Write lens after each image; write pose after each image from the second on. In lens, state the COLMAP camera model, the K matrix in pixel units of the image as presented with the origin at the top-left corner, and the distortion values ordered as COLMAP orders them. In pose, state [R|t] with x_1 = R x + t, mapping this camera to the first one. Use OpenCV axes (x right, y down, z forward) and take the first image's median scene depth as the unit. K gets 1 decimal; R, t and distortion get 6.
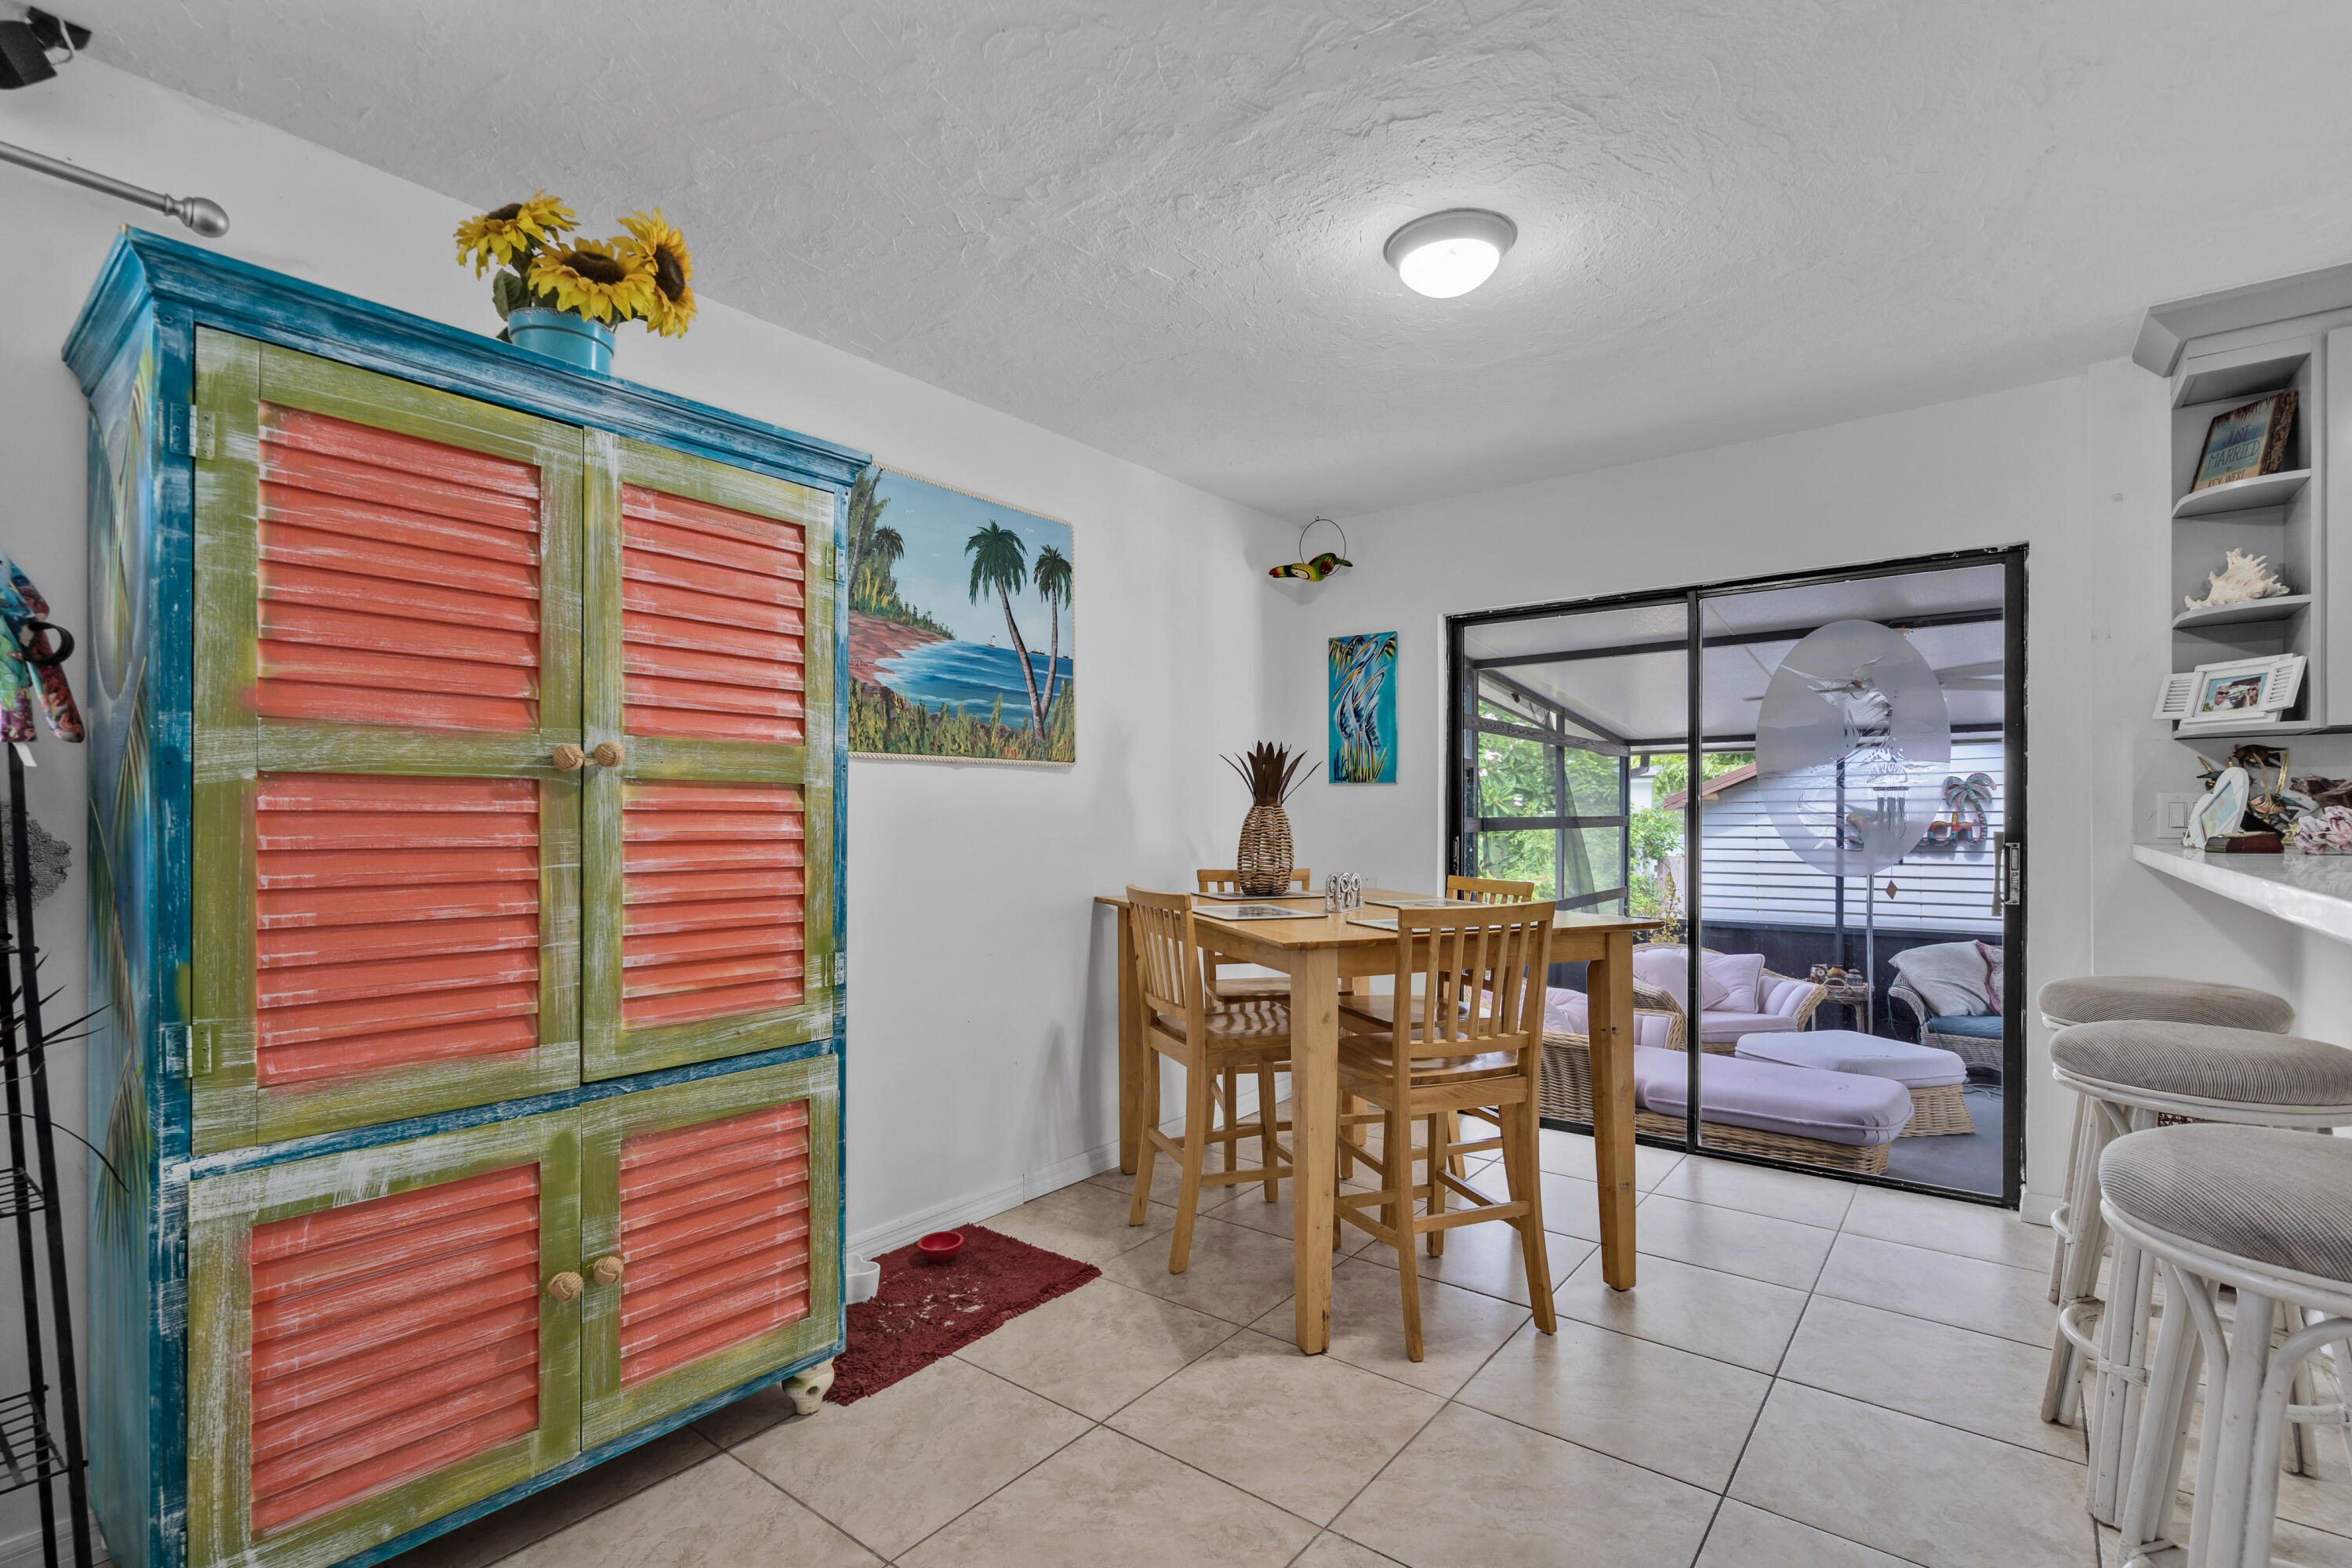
lens RADIAL K [[1074.3, 0, 1159.4], [0, 1074.3, 820.1], [0, 0, 1]] dist [-0.003840, 0.000063]
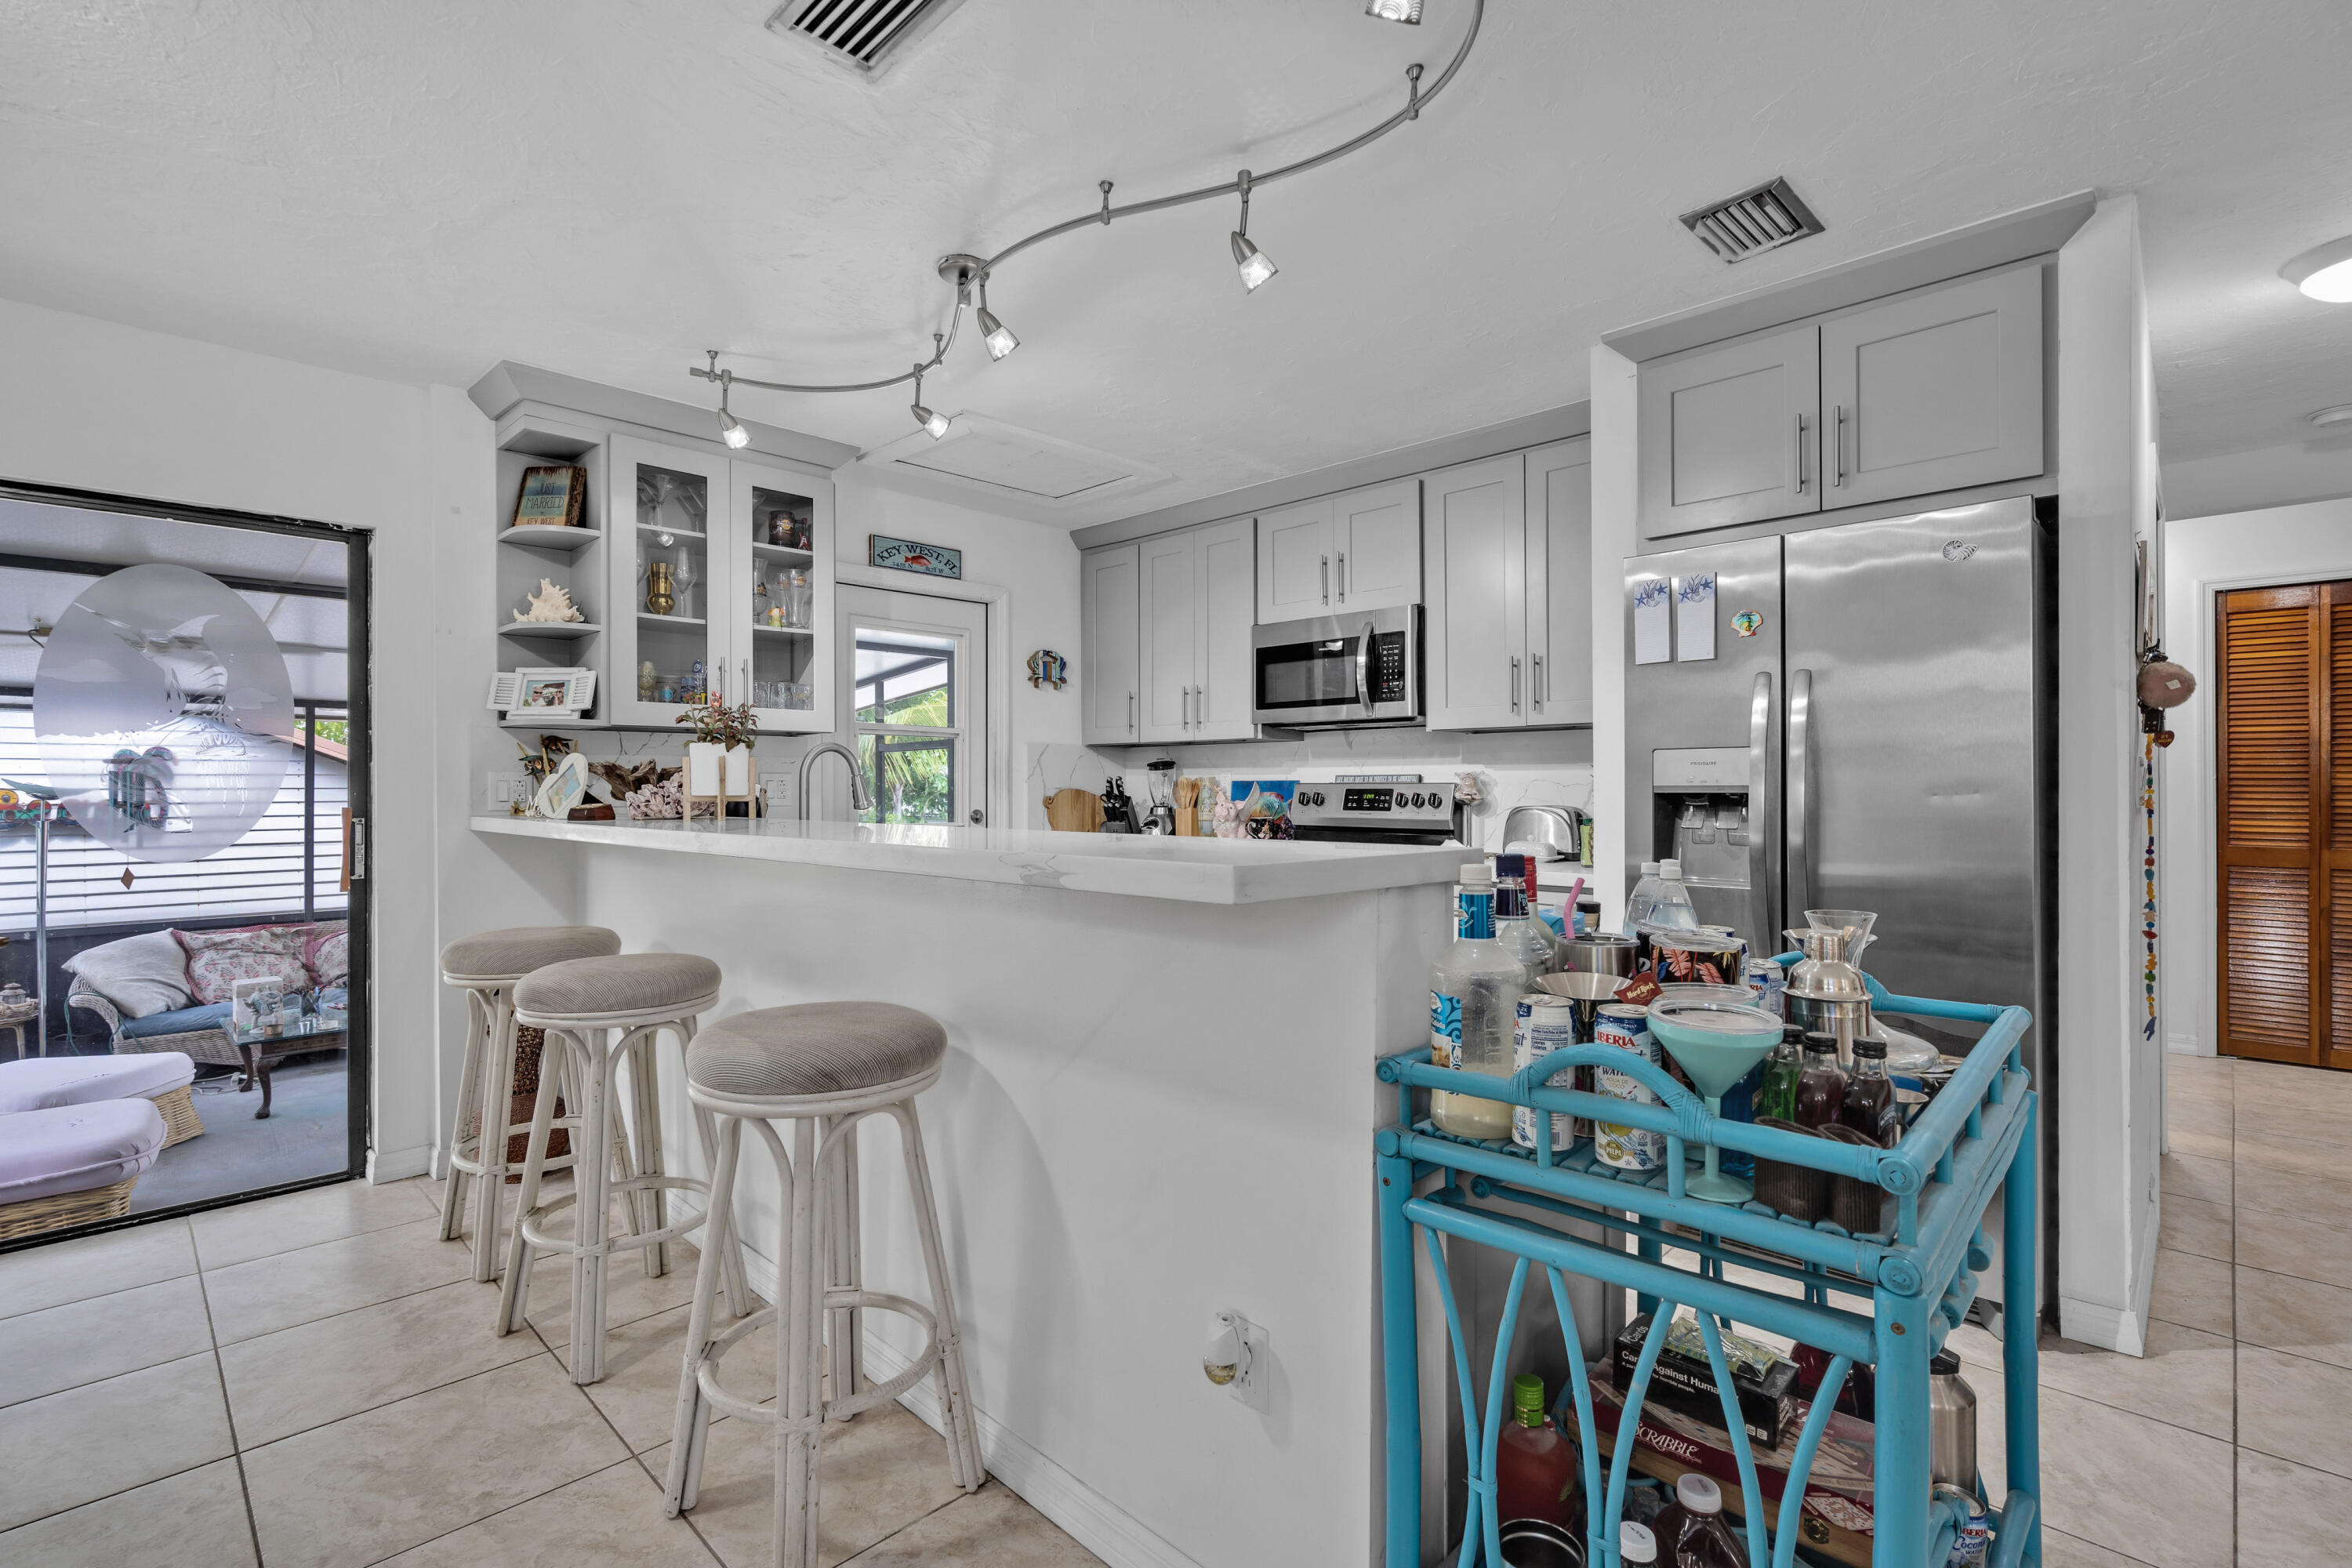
lens RADIAL K [[1074.3, 0, 1153.5], [0, 1074.3, 780.8], [0, 0, 1]] dist [-0.003840, 0.000063]
pose [[0.120462, 0.011412, 0.992652, -0.281711], [0.005169, 0.999913, -0.012123, 0.003540], [-0.992704, 0.006592, 0.120393, 0.273424]]
